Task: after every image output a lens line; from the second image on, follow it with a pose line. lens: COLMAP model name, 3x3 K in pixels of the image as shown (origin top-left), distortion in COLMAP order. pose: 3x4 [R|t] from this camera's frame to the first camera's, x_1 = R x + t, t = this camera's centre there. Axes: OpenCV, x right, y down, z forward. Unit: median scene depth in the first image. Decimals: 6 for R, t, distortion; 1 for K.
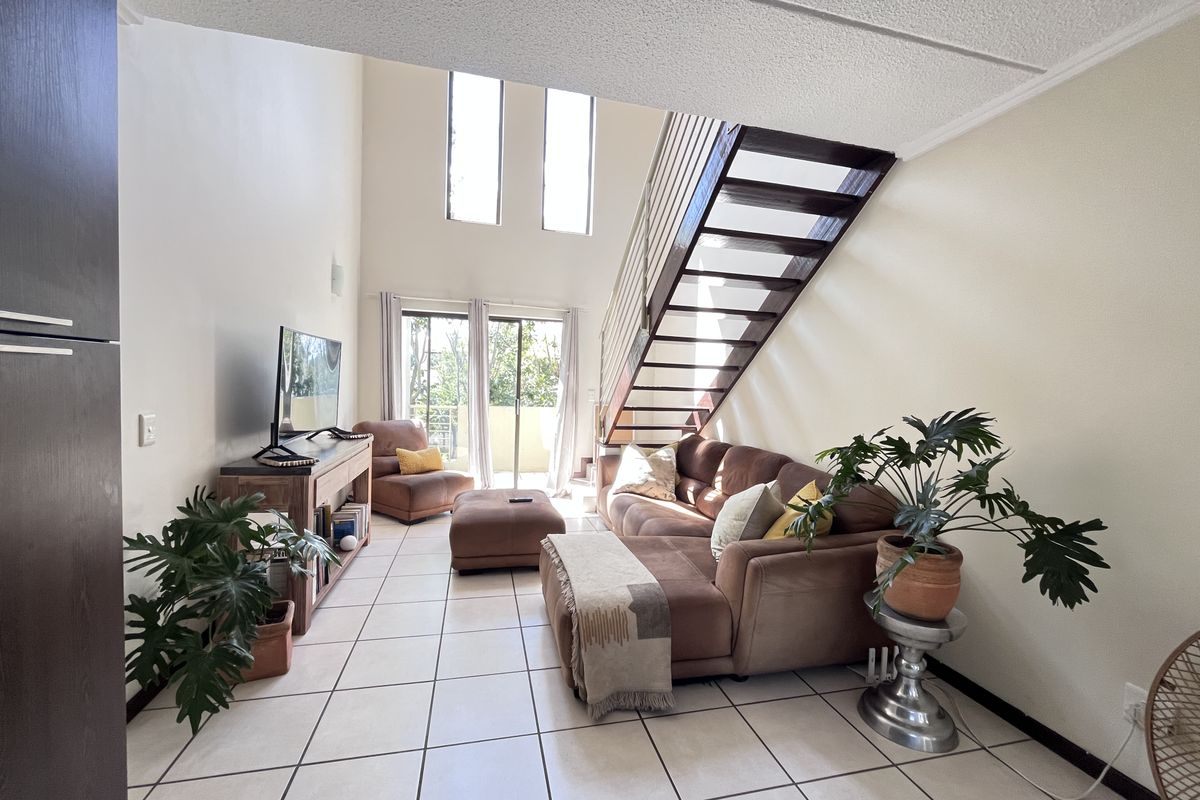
lens RADIAL K [[491.6, 0, 602.9], [0, 491.6, 400.0], [0, 0, 1]] dist [-0.002730, -0.001292]
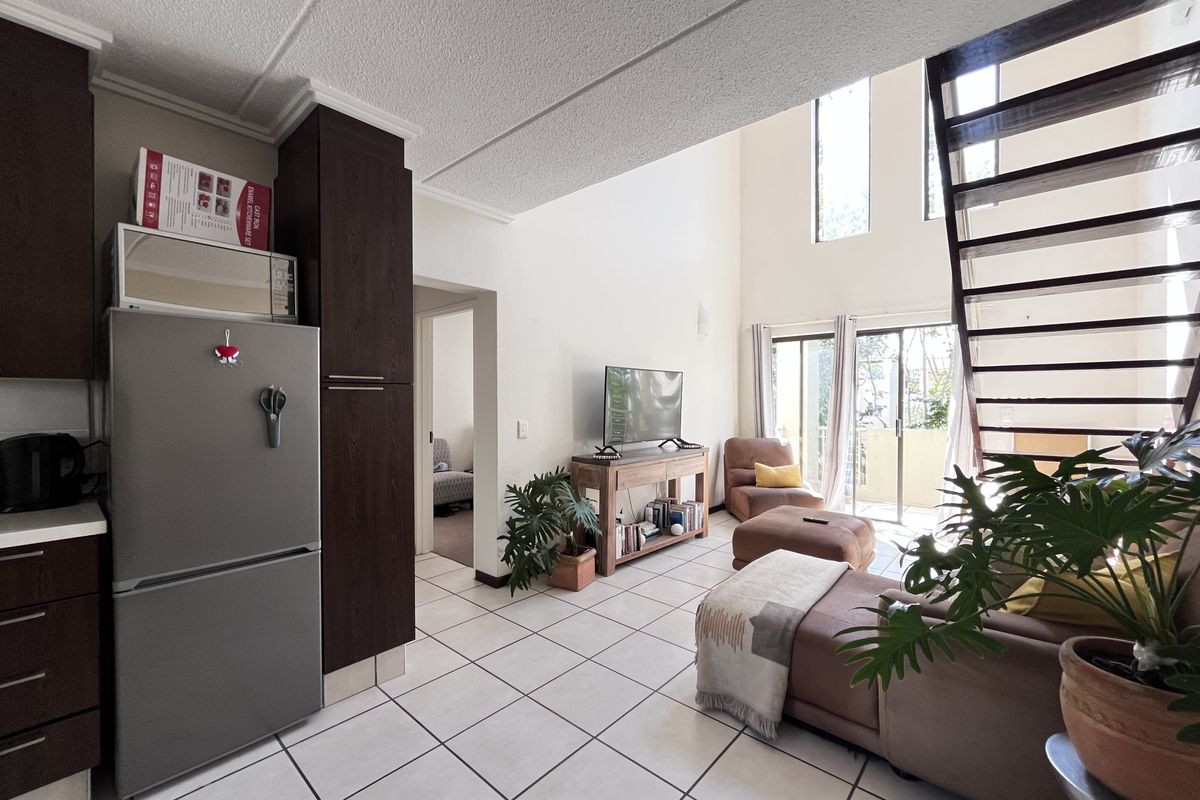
lens RADIAL K [[491.6, 0, 597.6], [0, 491.6, 401.2], [0, 0, 1]] dist [-0.002730, -0.001292]
pose [[0.563688, -0.031048, -0.825404, 0.448342], [-0.010968, 0.998924, -0.045065, 0.019759], [0.825915, 0.034455, 0.562741, 0.109094]]
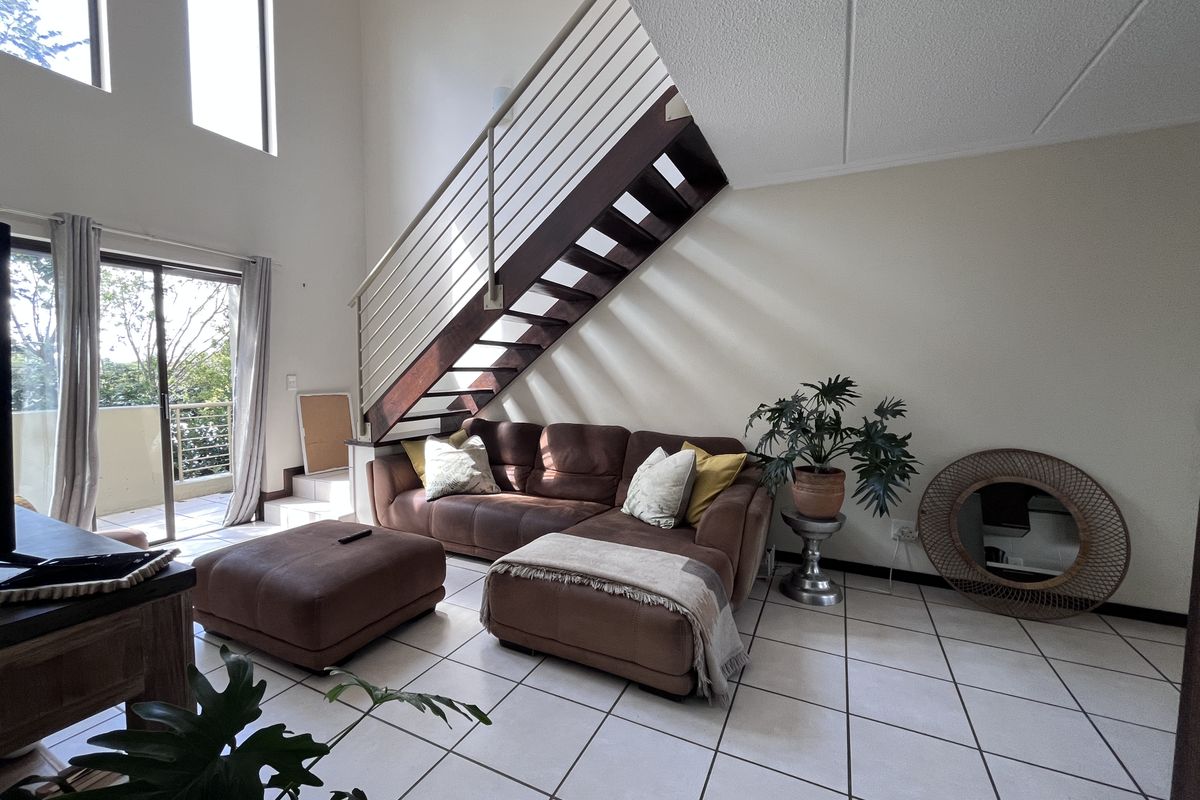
lens RADIAL K [[491.6, 0, 602.0], [0, 491.6, 397.7], [0, 0, 1]] dist [-0.002730, -0.001292]
pose [[0.642361, -0.074344, 0.762788, -0.525721], [0.042042, 0.997204, 0.061786, -0.022662], [-0.765249, -0.007620, 0.643690, 0.333074]]
